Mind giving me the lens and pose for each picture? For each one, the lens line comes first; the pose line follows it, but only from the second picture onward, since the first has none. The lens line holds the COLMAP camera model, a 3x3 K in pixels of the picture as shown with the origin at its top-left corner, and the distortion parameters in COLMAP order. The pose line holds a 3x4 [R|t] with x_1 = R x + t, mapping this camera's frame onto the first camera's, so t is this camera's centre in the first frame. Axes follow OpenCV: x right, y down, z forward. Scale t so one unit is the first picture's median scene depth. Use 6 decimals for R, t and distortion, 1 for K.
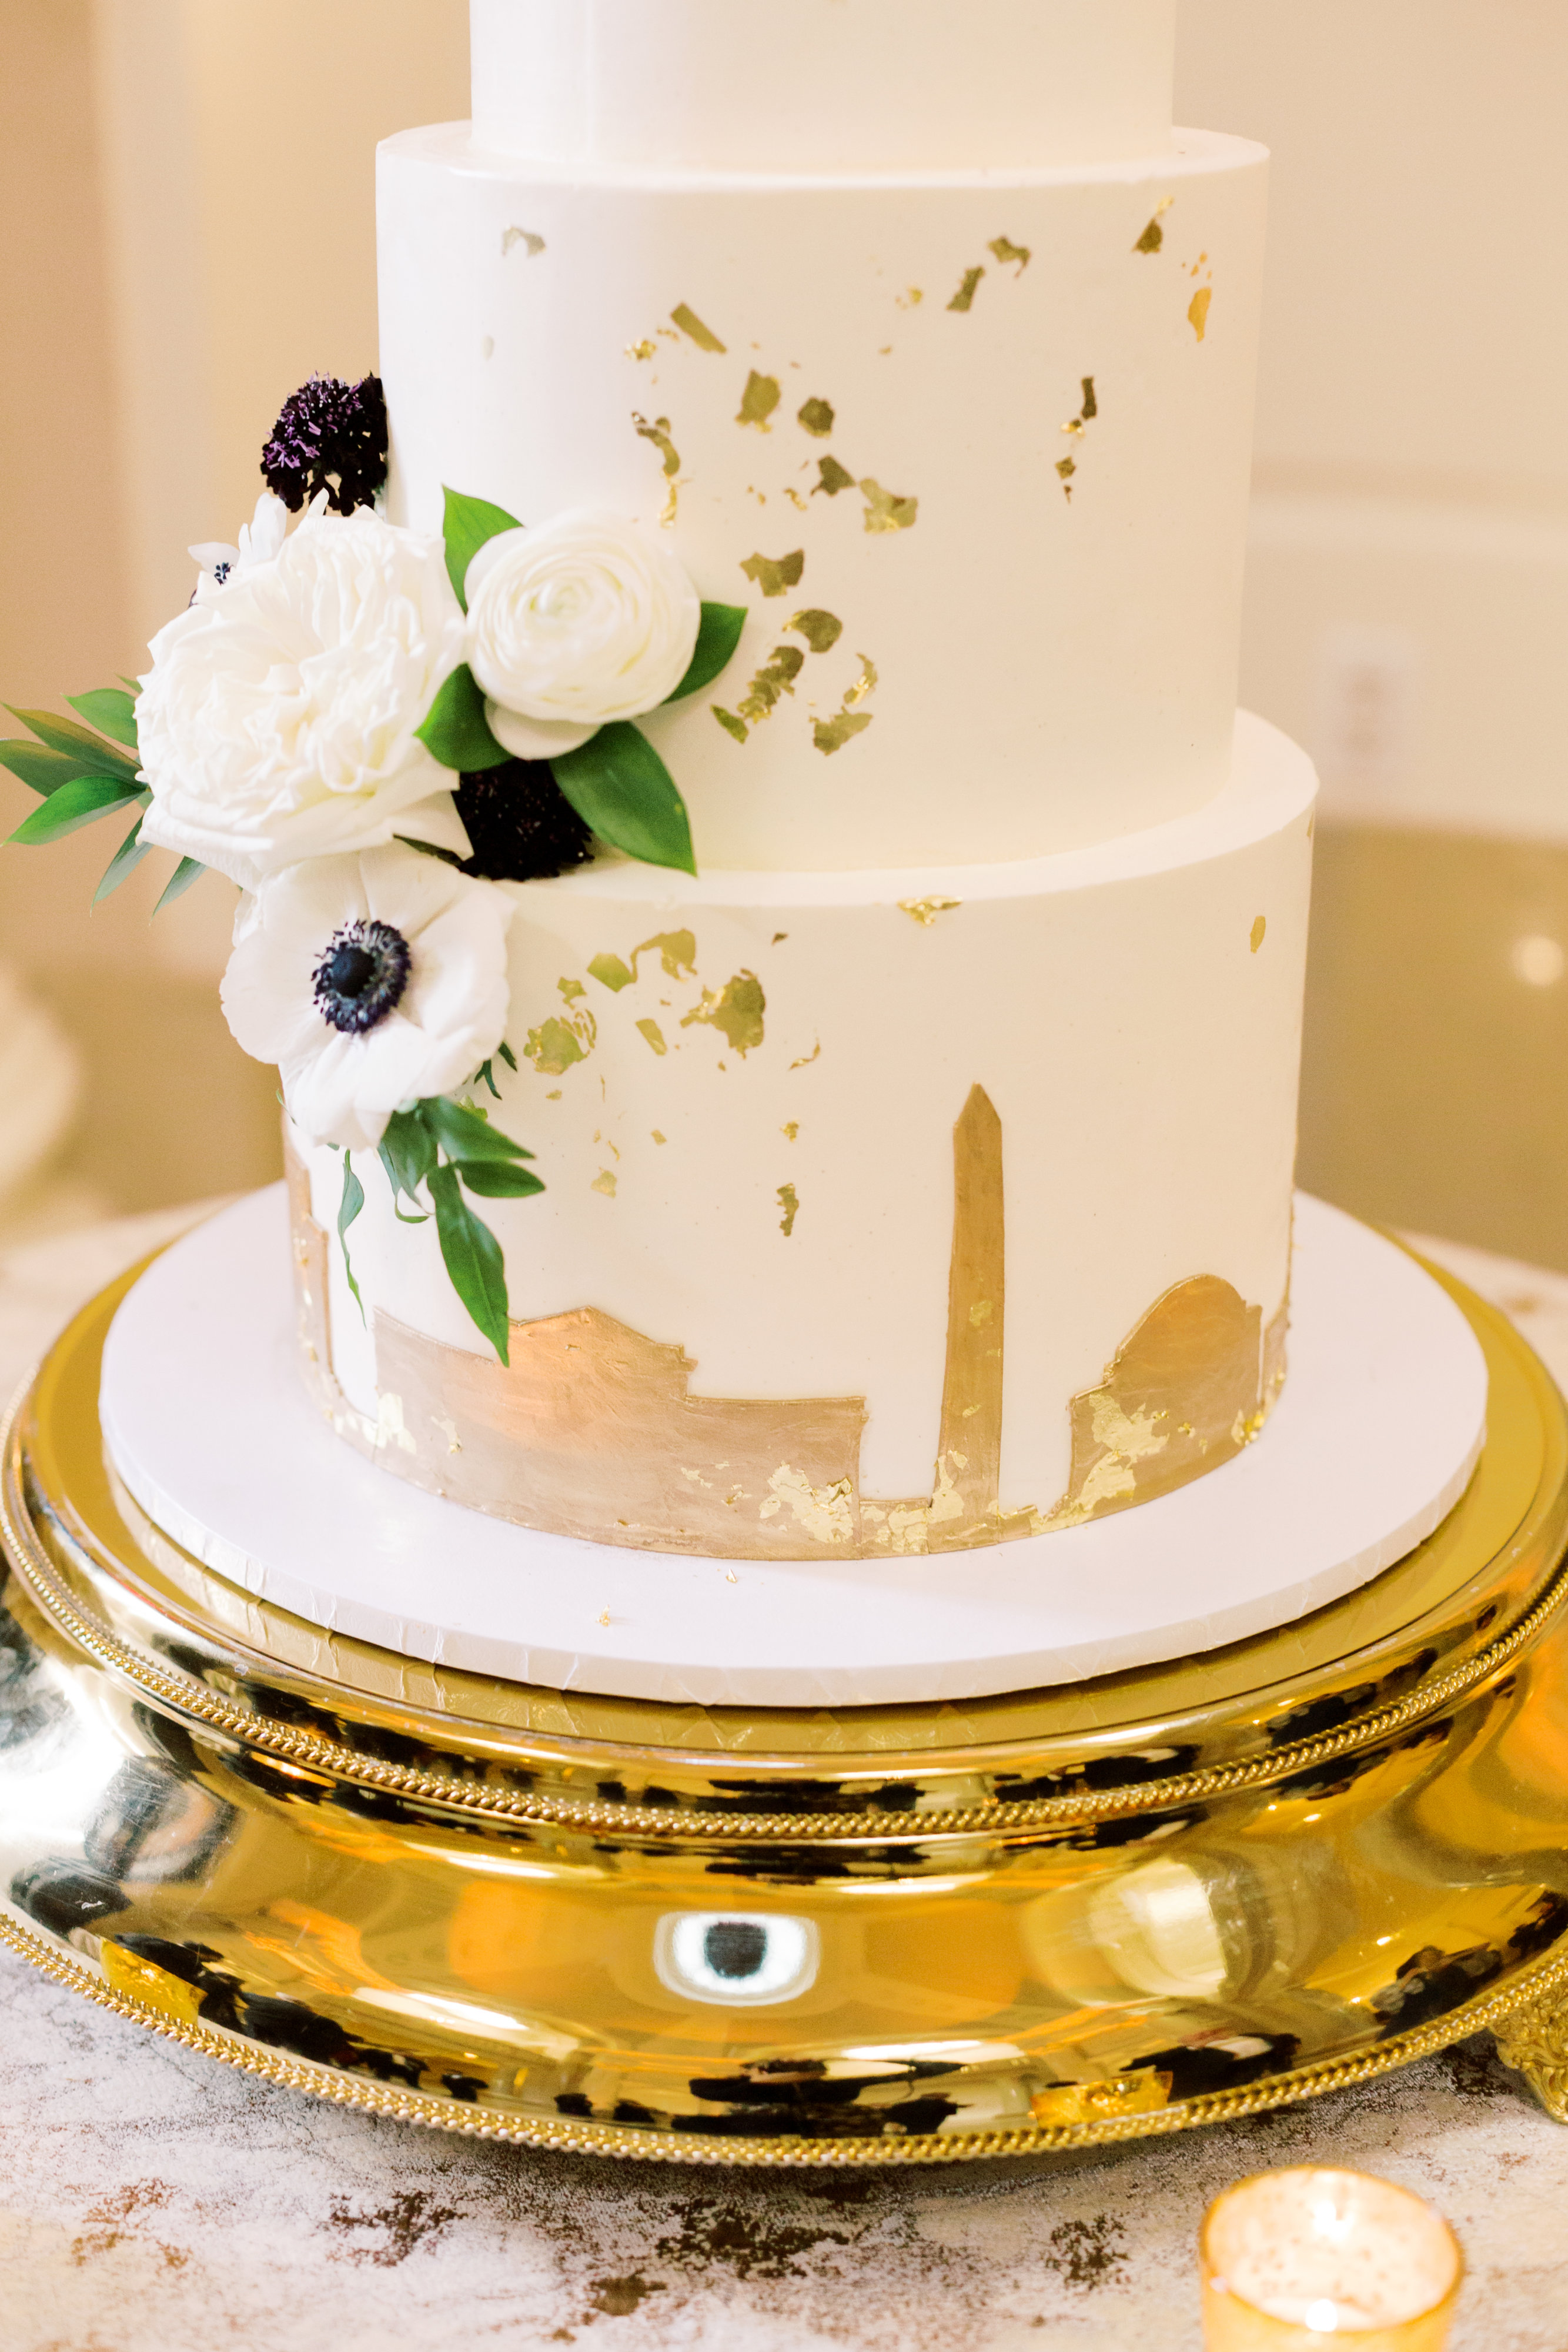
lens RADIAL K [[3537.1, 0, 776.6], [0, 3537.1, 1176.2], [0, 0, 1]] dist [-0.010563, 0.000000]
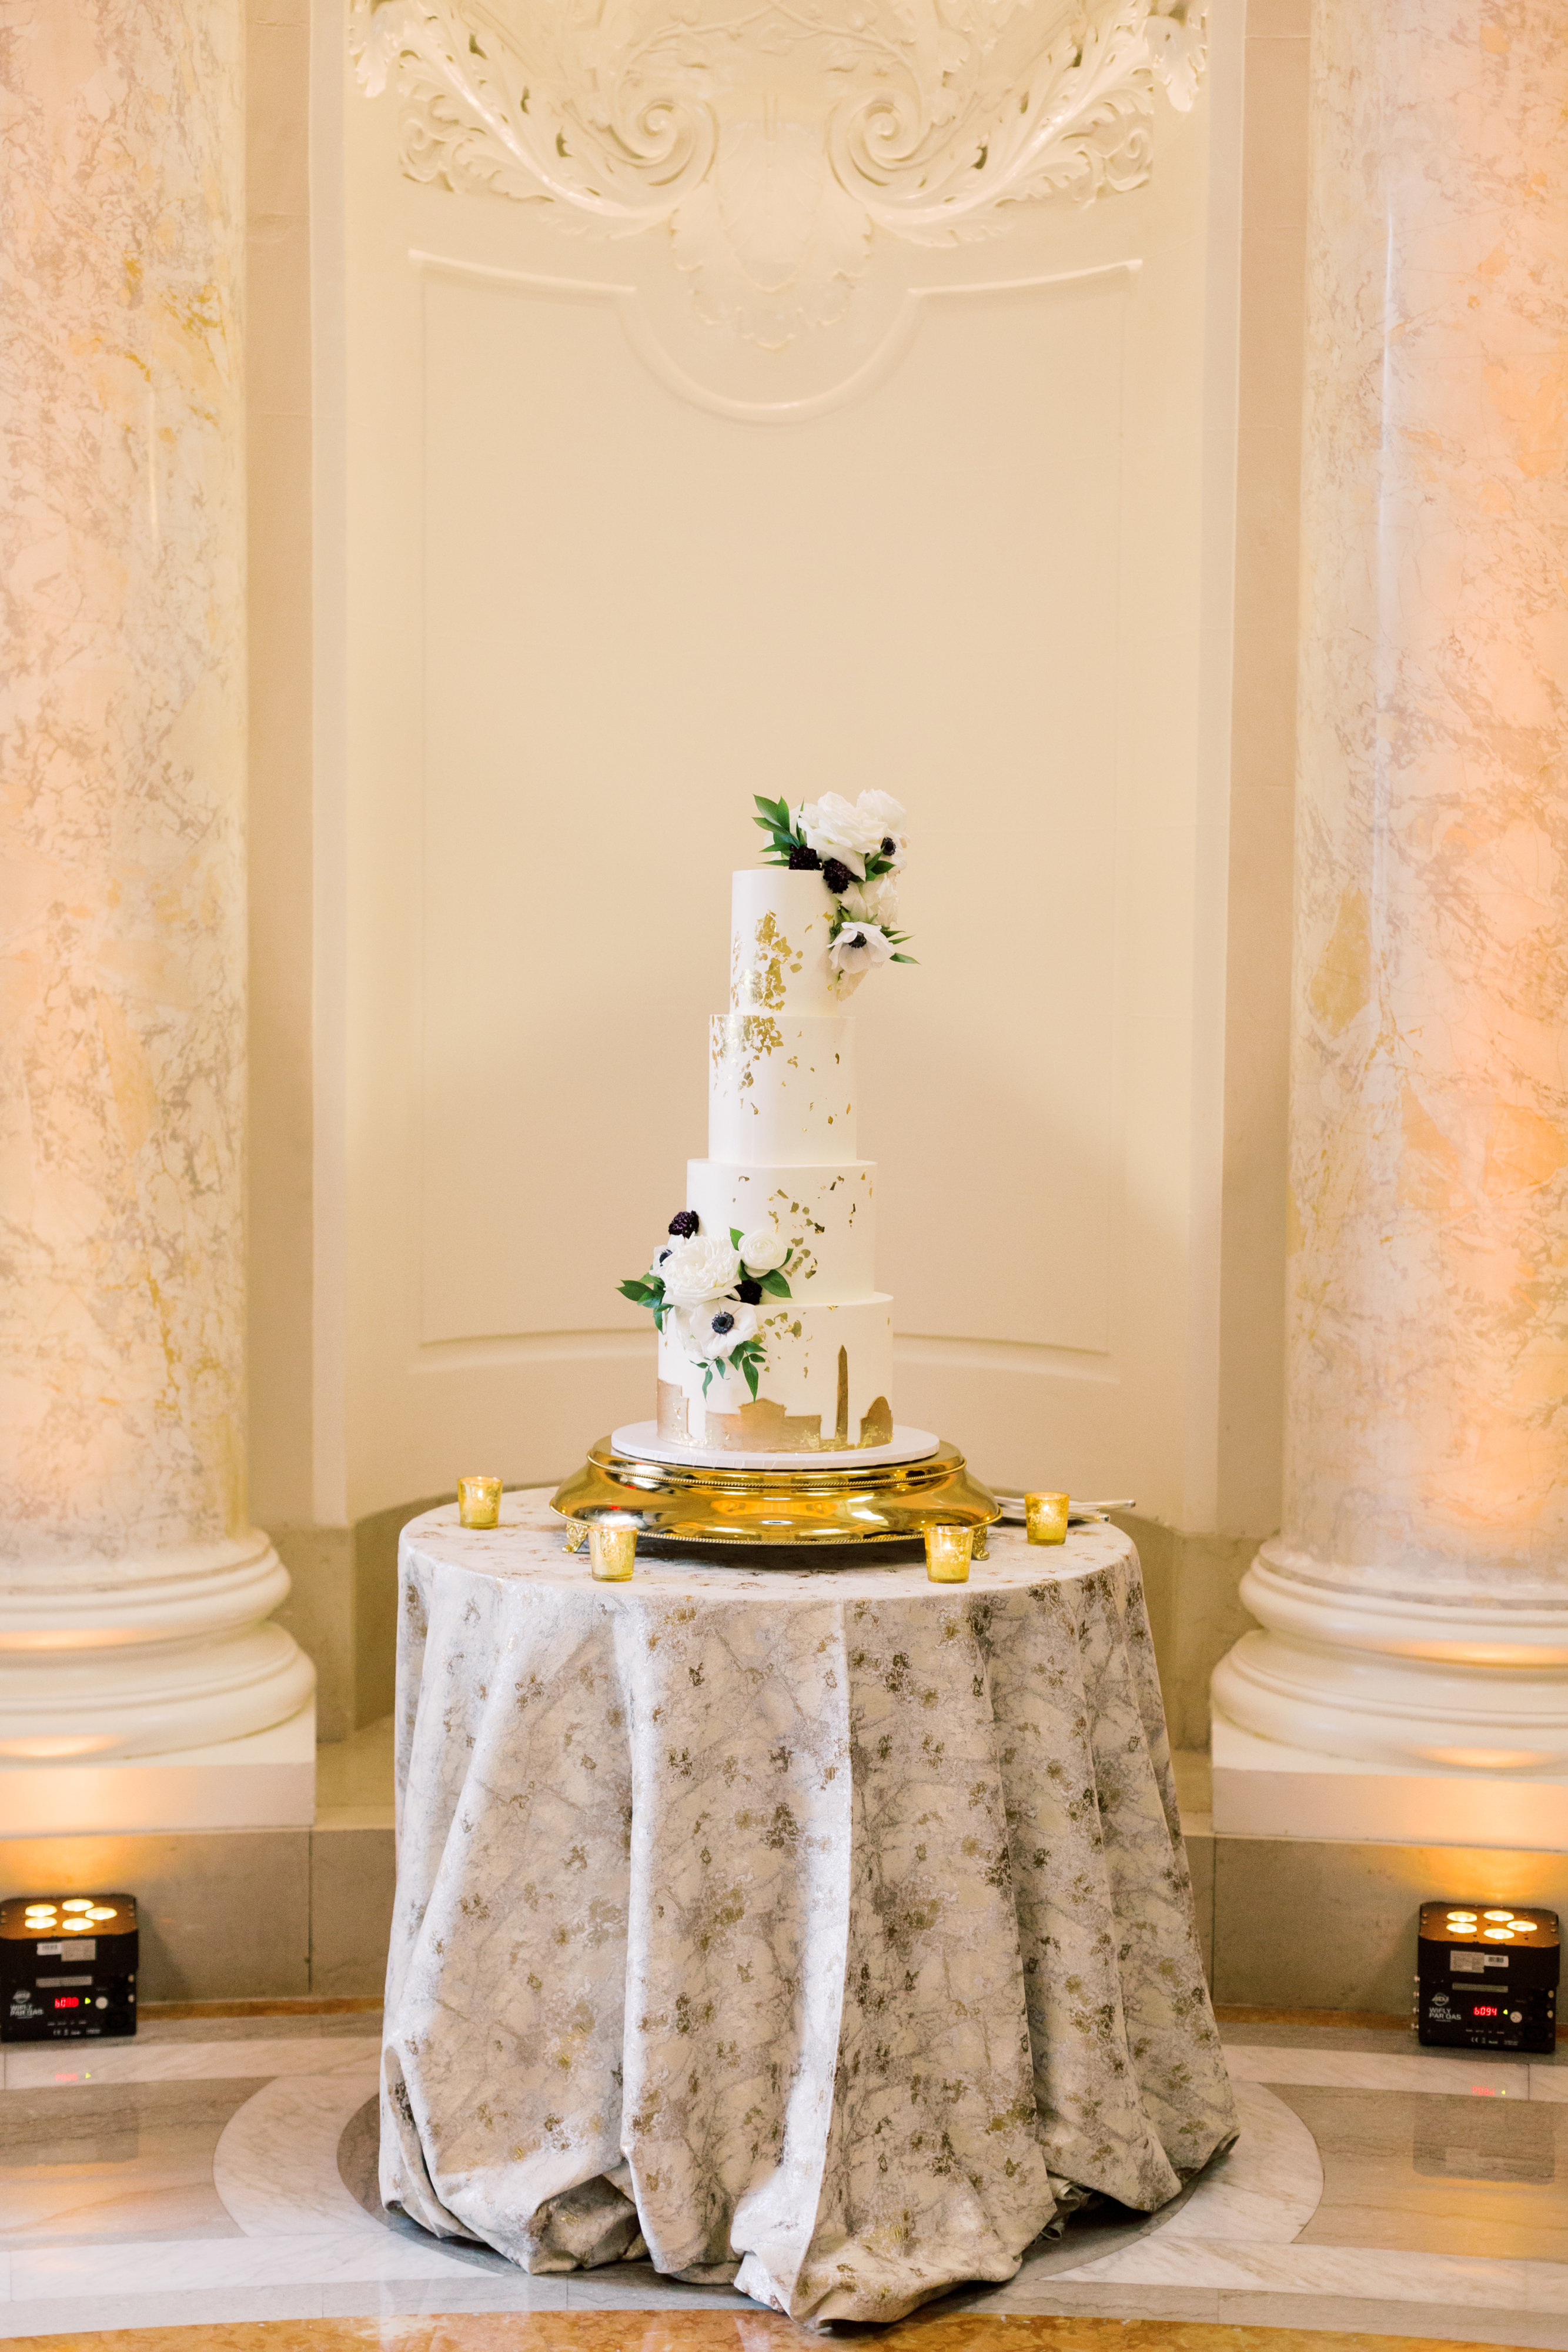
lens RADIAL K [[3537.1, 0, 780.0], [0, 3537.1, 1165.8], [0, 0, 1]] dist [-0.010563, 0.000000]
pose [[0.964784, -0.006570, 0.262961, -1.319645], [0.088979, 0.948908, -0.302749, 1.219886], [-0.247537, 0.315486, 0.916075, -3.550432]]
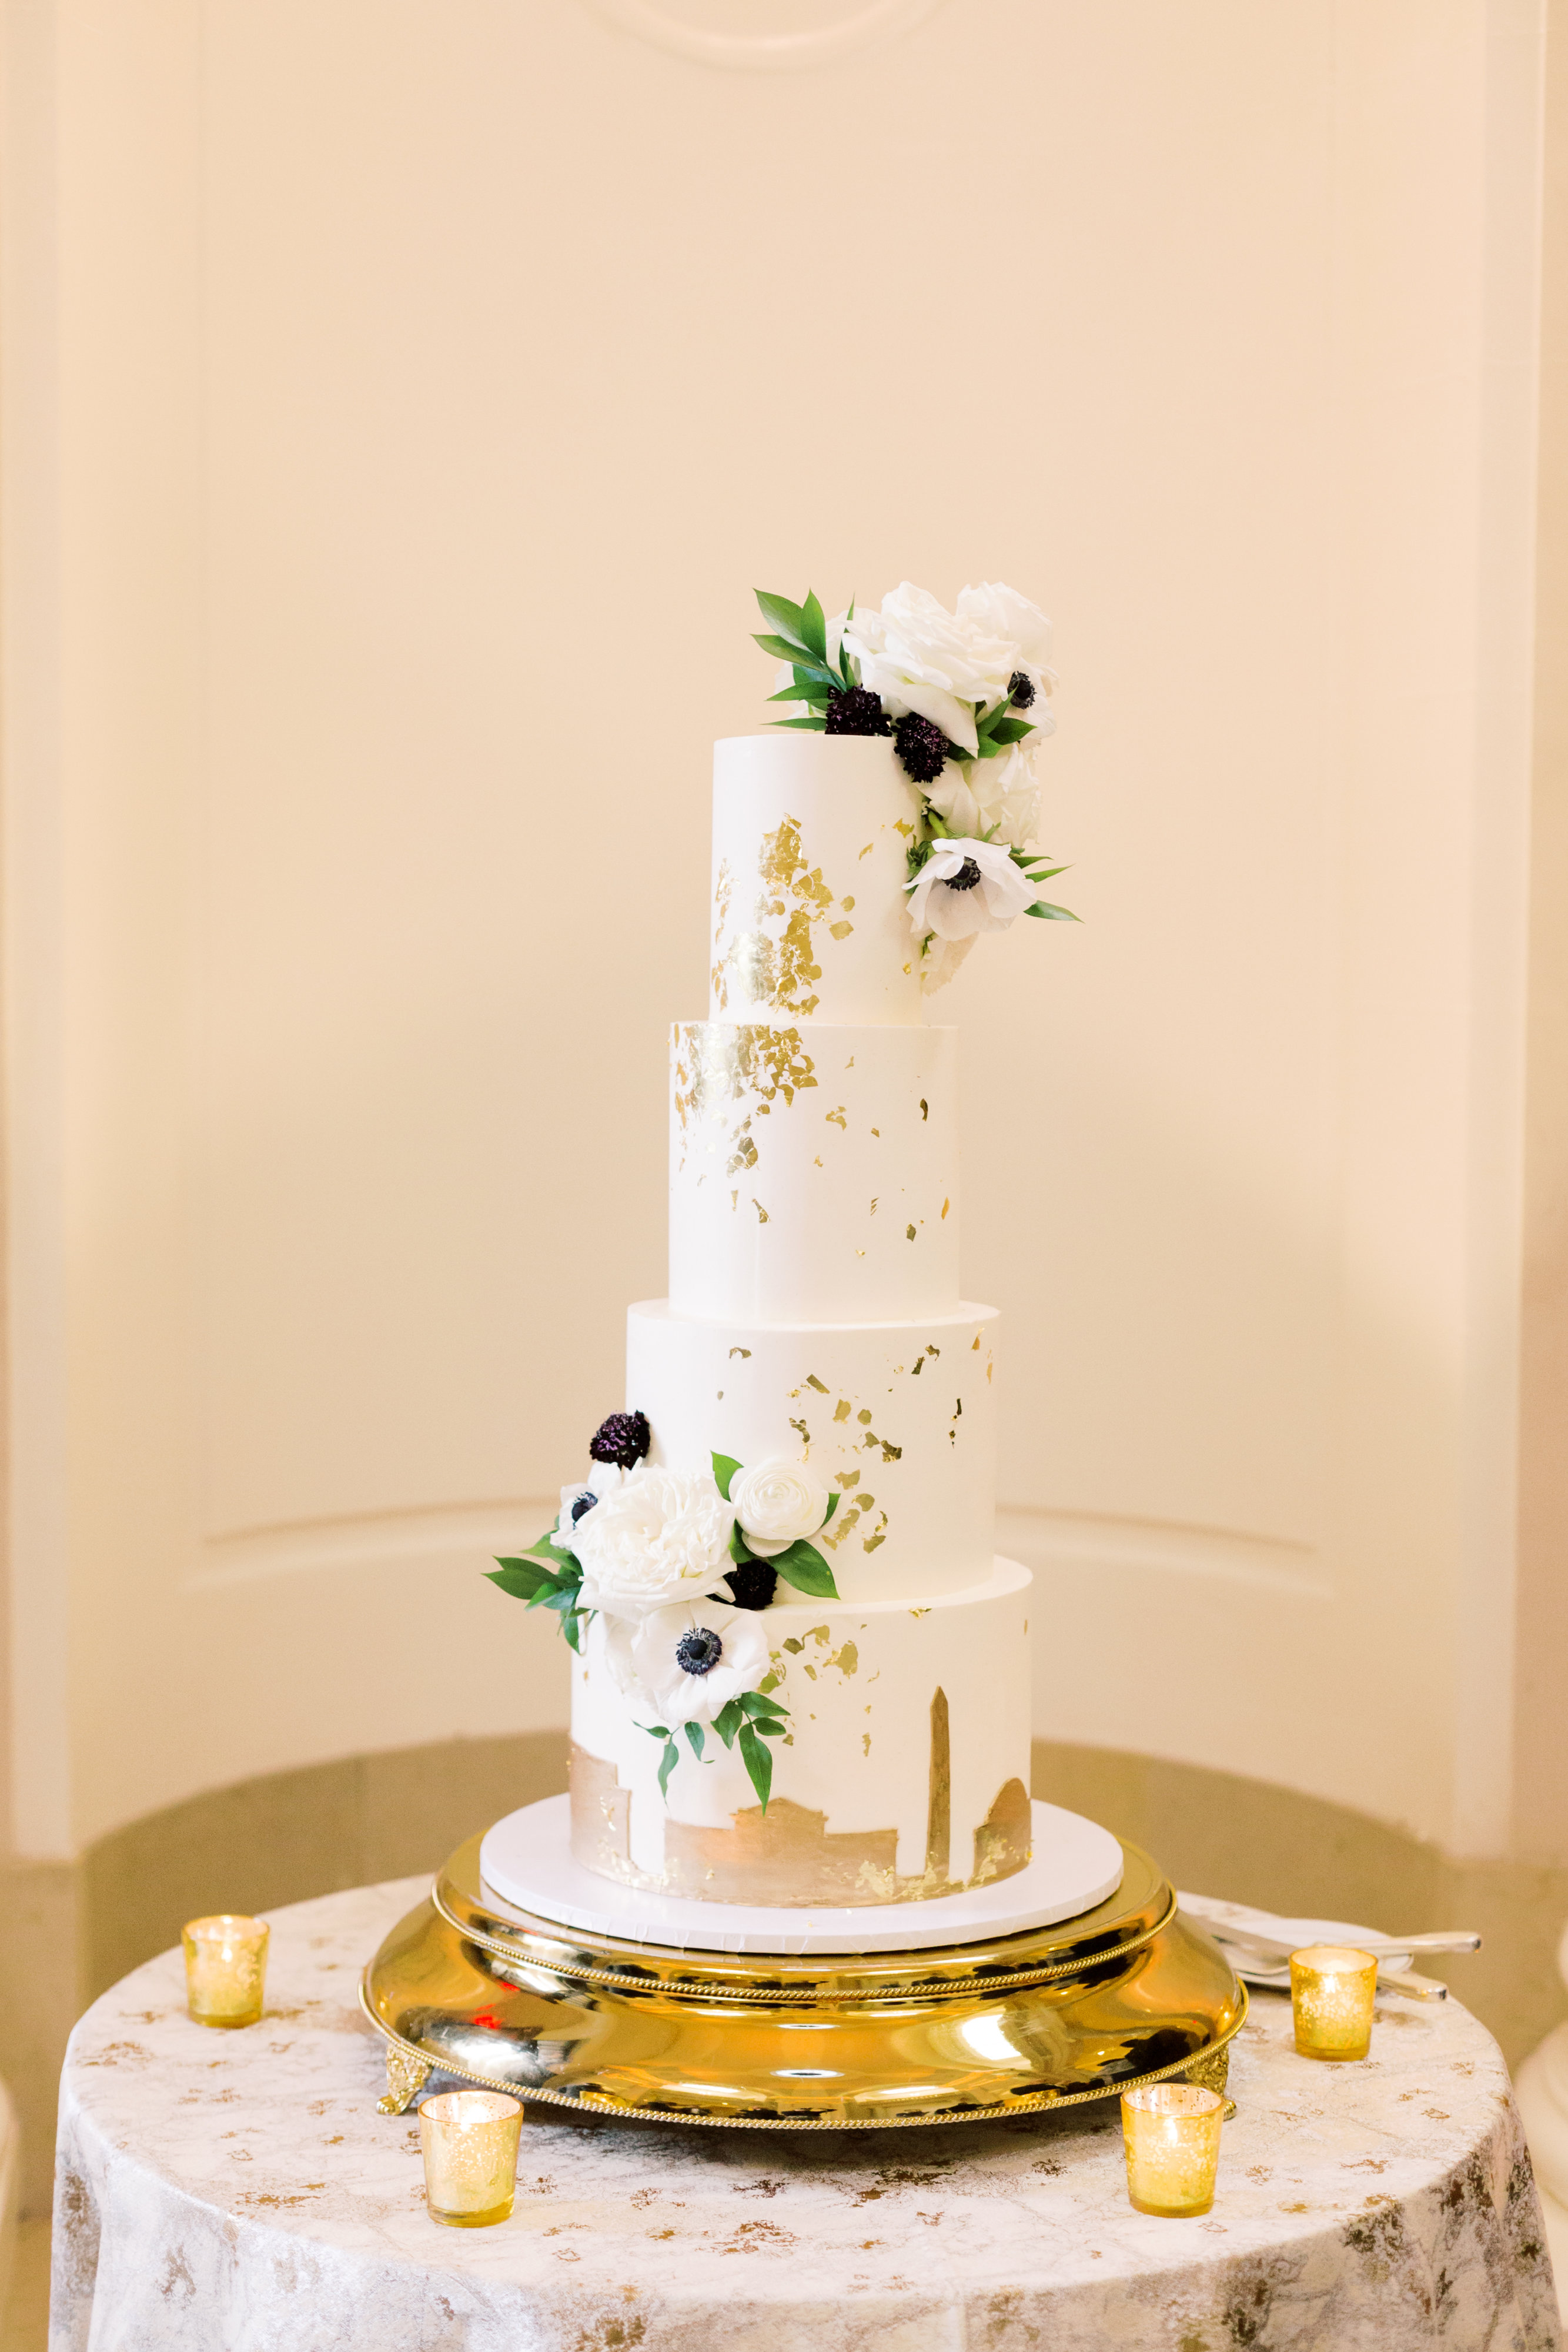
lens RADIAL K [[3537.1, 0, 838.0], [0, 3537.1, 1118.8], [0, 0, 1]] dist [-0.010563, 0.000000]
pose [[0.957425, -0.009911, 0.288513, -0.713824], [0.100842, 0.947934, -0.302079, 0.334672], [-0.270498, 0.318312, 0.908575, -1.318231]]
